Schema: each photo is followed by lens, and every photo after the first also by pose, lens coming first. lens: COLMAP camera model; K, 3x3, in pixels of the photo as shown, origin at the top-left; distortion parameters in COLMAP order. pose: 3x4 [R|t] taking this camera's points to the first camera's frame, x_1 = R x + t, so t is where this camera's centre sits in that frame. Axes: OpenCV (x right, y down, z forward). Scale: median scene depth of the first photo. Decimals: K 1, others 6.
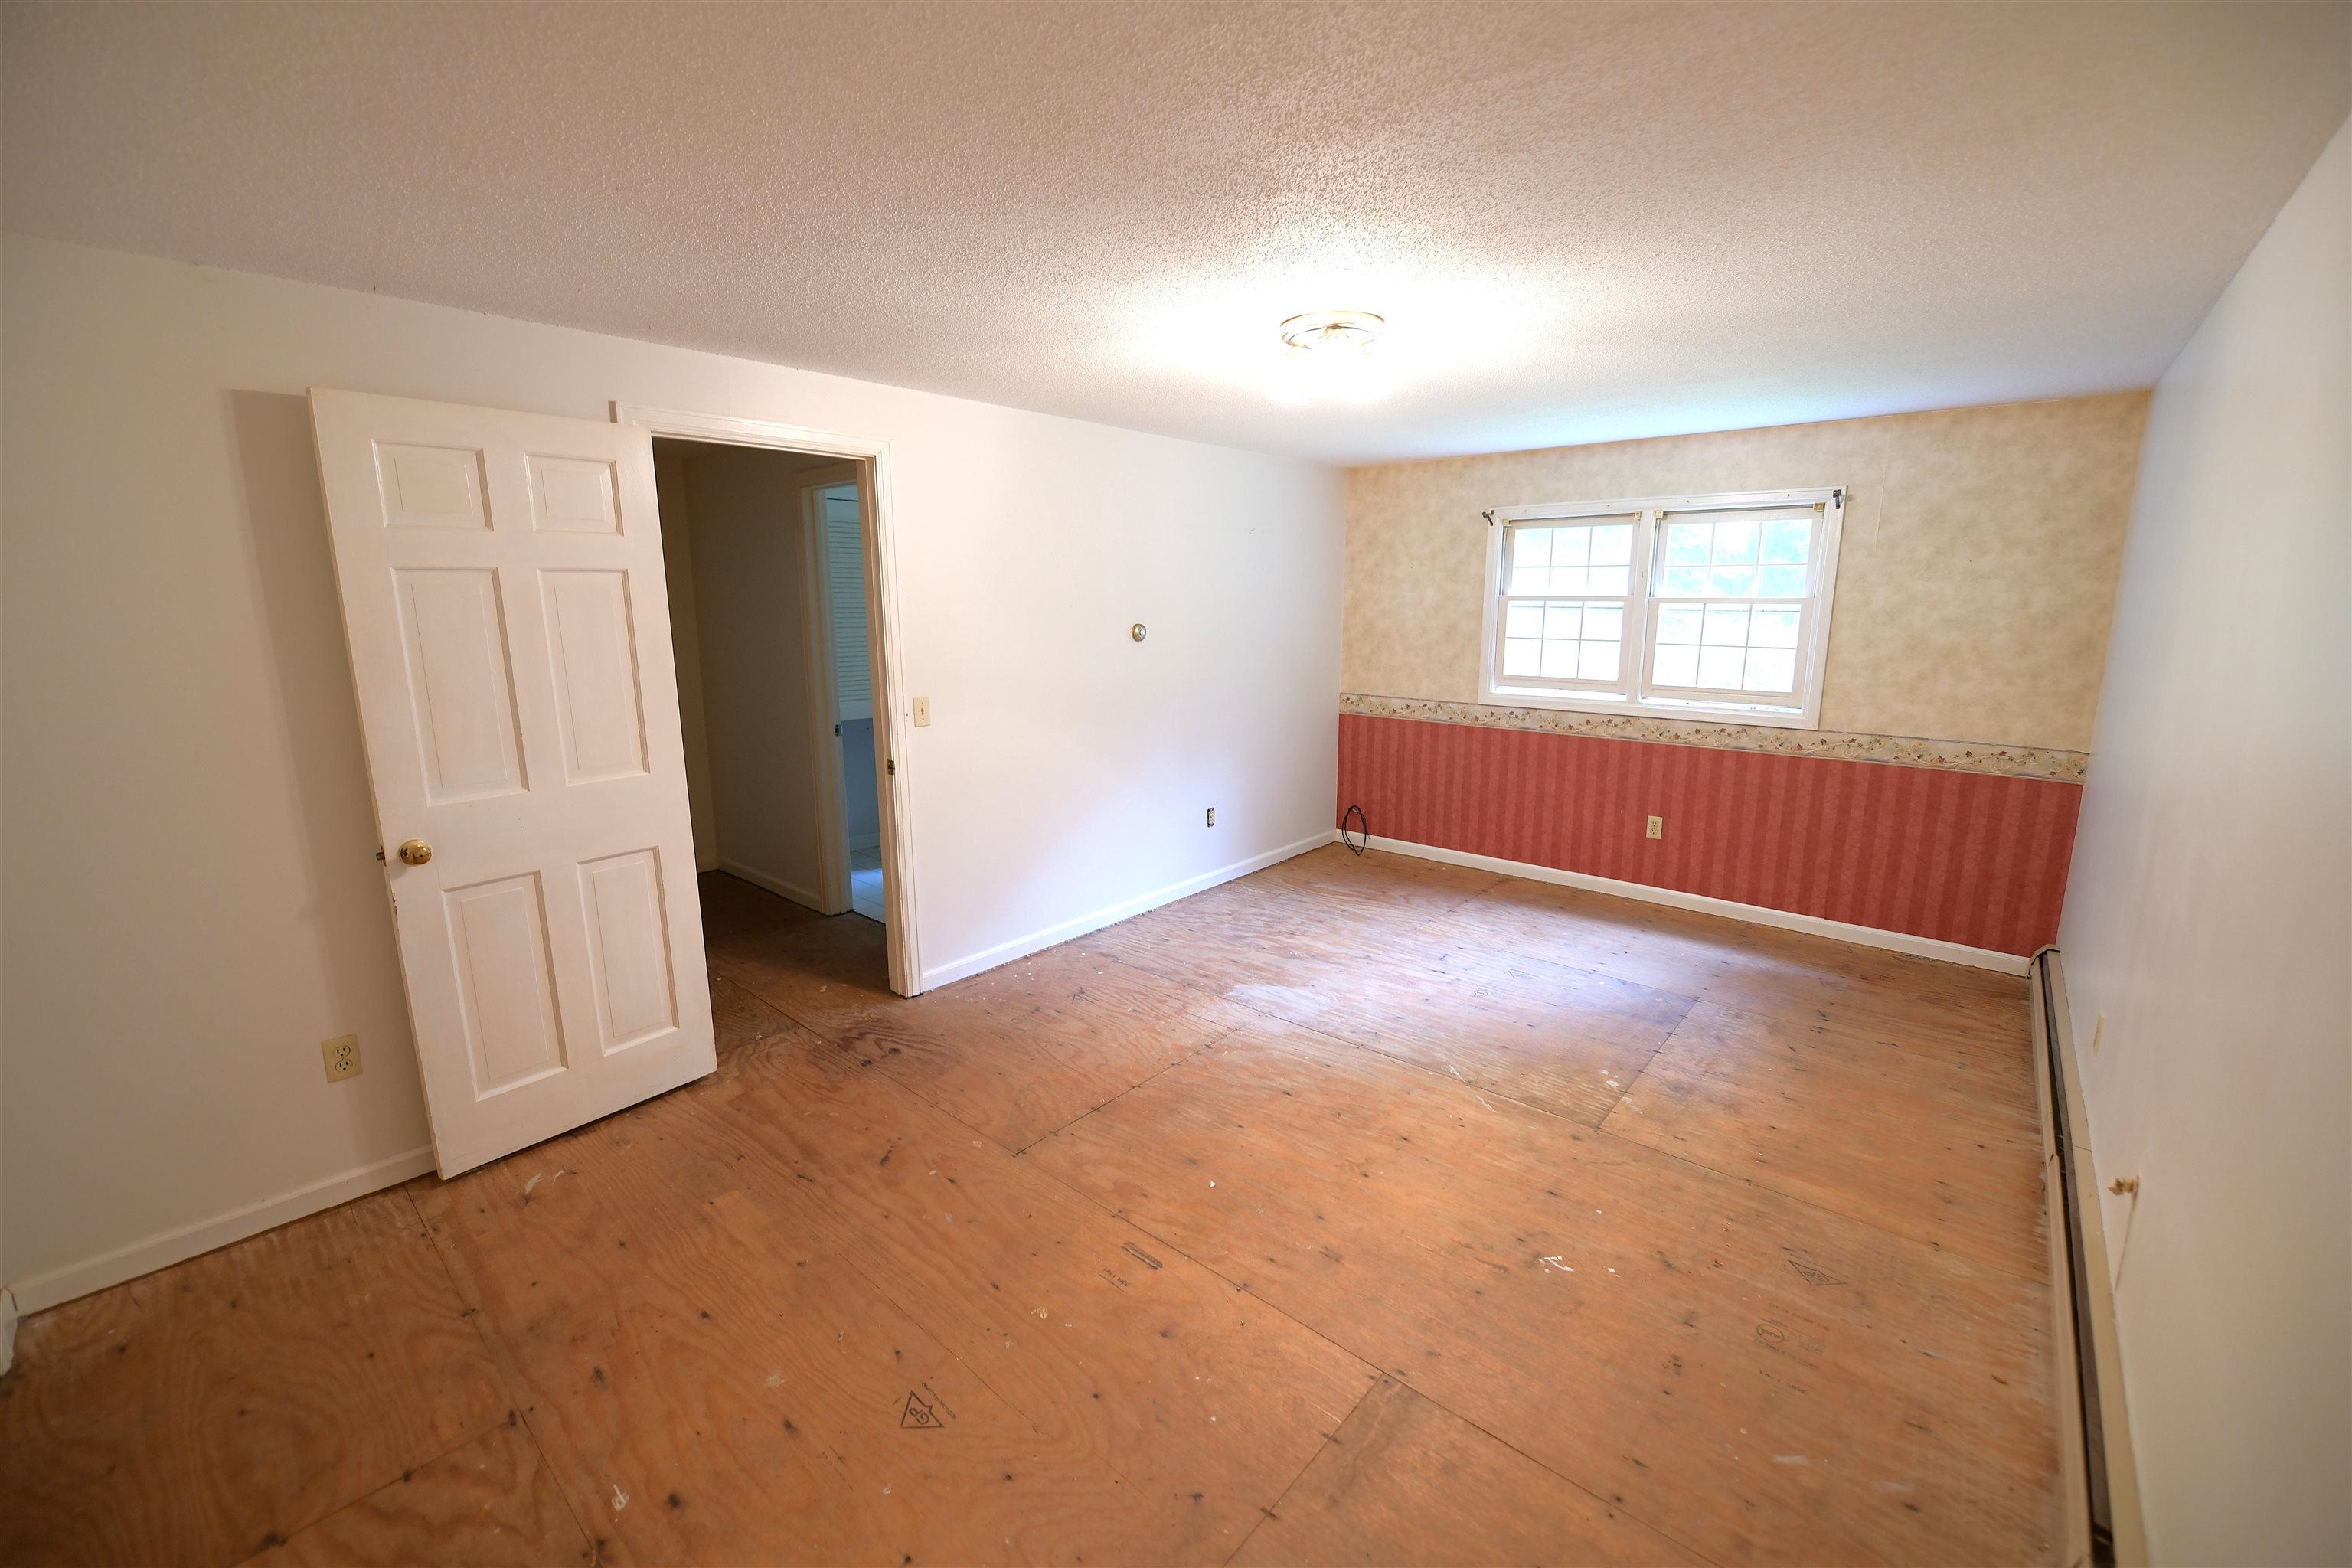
lens RADIAL K [[966.0, 0, 1176.0], [0, 966.0, 784.0], [0, 0, 1]] dist [-0.019491, -0.001006]
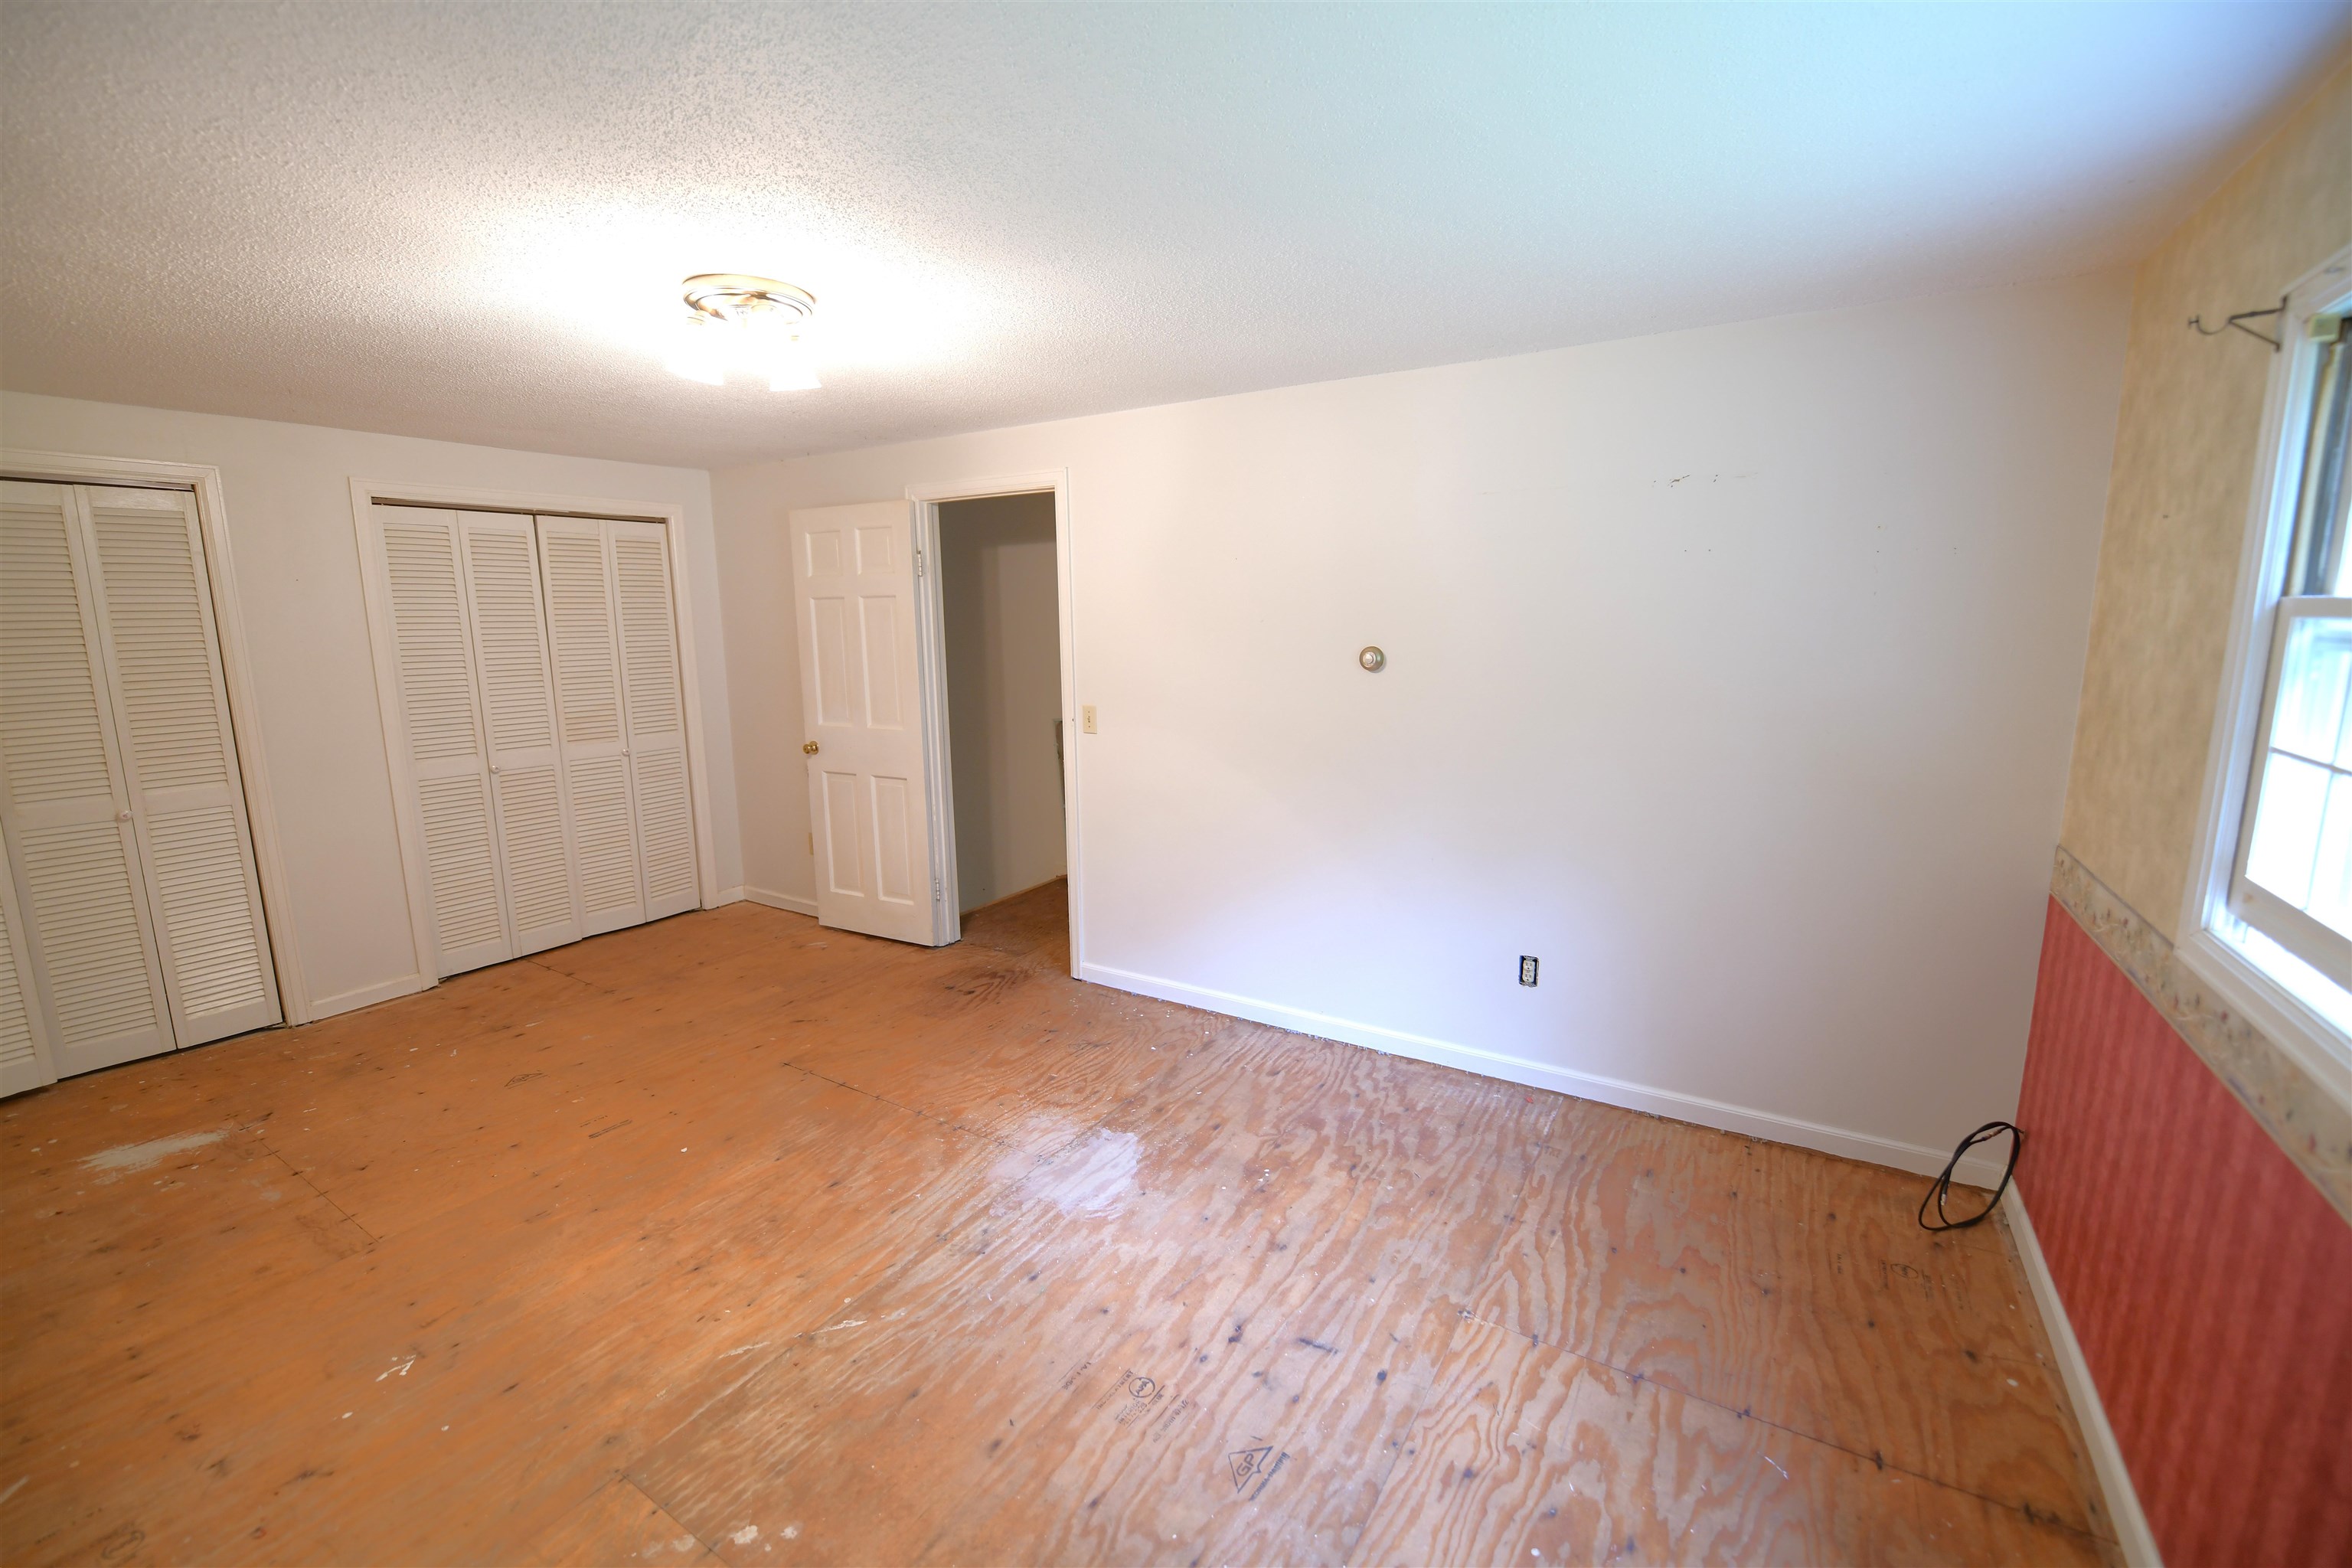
lens RADIAL K [[966.0, 0, 1176.0], [0, 966.0, 784.0], [0, 0, 1]] dist [-0.019491, -0.001006]
pose [[0.149564, 0.174559, -0.973221, 0.725296], [-0.179496, 0.972731, 0.146886, -0.163841], [0.972323, 0.152721, 0.176818, 0.840975]]
